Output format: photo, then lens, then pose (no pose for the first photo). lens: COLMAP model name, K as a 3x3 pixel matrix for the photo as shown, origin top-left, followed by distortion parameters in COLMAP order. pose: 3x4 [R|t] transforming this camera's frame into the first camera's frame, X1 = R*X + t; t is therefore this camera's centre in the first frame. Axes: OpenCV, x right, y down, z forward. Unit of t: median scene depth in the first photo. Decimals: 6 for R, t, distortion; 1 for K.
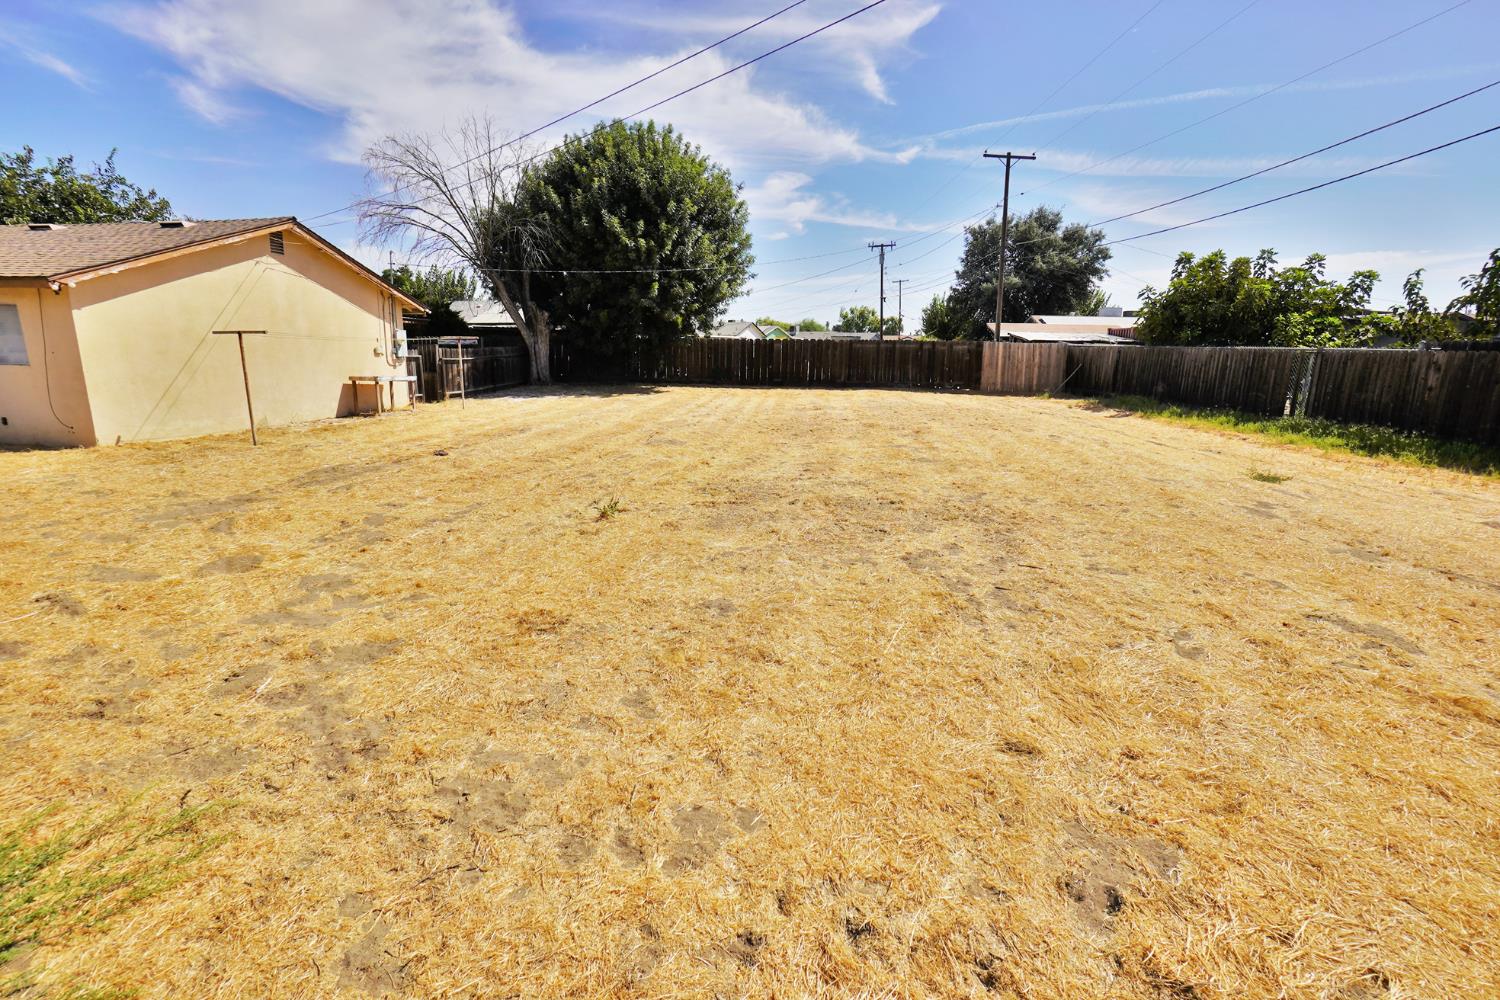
lens RADIAL K [[699.7, 0, 723.3], [0, 699.7, 491.5], [0, 0, 1]] dist [-0.057147, 0.025717]
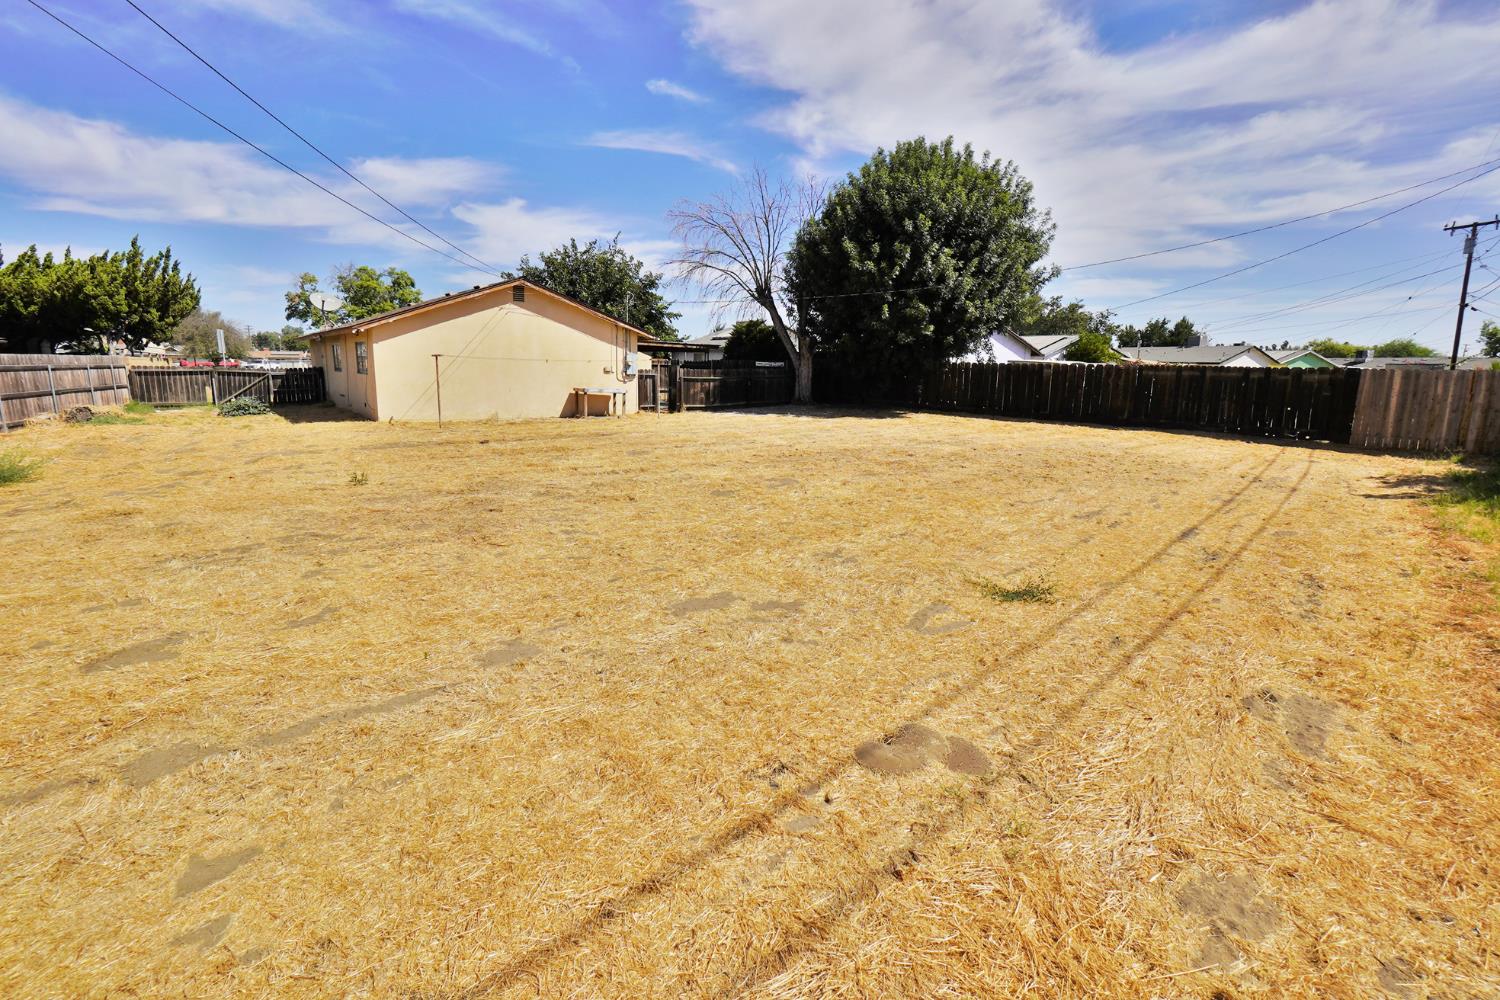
lens RADIAL K [[699.7, 0, 723.3], [0, 699.7, 491.5], [0, 0, 1]] dist [-0.057147, 0.025717]
pose [[0.711095, 0.128336, -0.691284, 0.399921], [-0.151949, 0.988016, 0.027121, -0.030648], [0.686481, 0.085755, 0.722074, 0.147916]]
